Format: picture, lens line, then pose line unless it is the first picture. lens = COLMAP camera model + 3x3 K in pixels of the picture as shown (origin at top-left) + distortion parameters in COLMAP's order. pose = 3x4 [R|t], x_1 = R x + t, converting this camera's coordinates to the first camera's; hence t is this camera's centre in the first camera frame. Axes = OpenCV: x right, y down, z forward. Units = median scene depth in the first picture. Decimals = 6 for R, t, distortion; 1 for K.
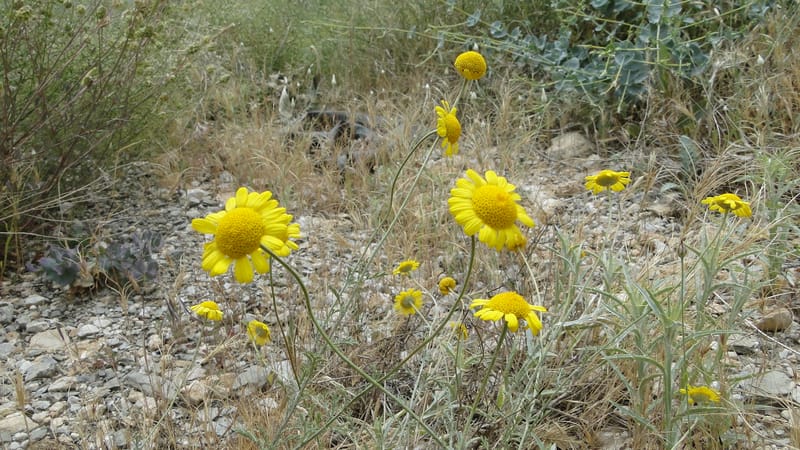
lens RADIAL K [[638.1, 0, 397.5], [0, 638.1, 224.7], [0, 0, 1]] dist [-0.009106, -0.004987]
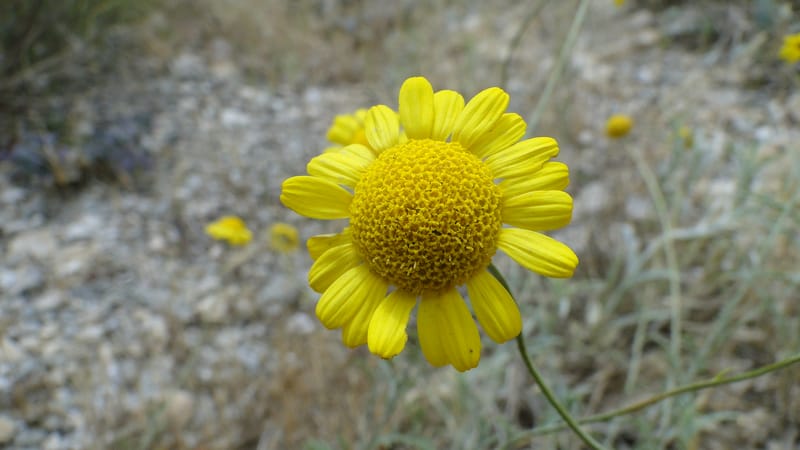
lens RADIAL K [[638.1, 0, 402.9], [0, 638.1, 223.3], [0, 0, 1]] dist [-0.009106, -0.004987]
pose [[0.999715, -0.017883, 0.015807, -0.067441], [0.014330, 0.979348, 0.201675, -0.013330], [-0.019087, -0.201391, 0.979325, 0.170132]]
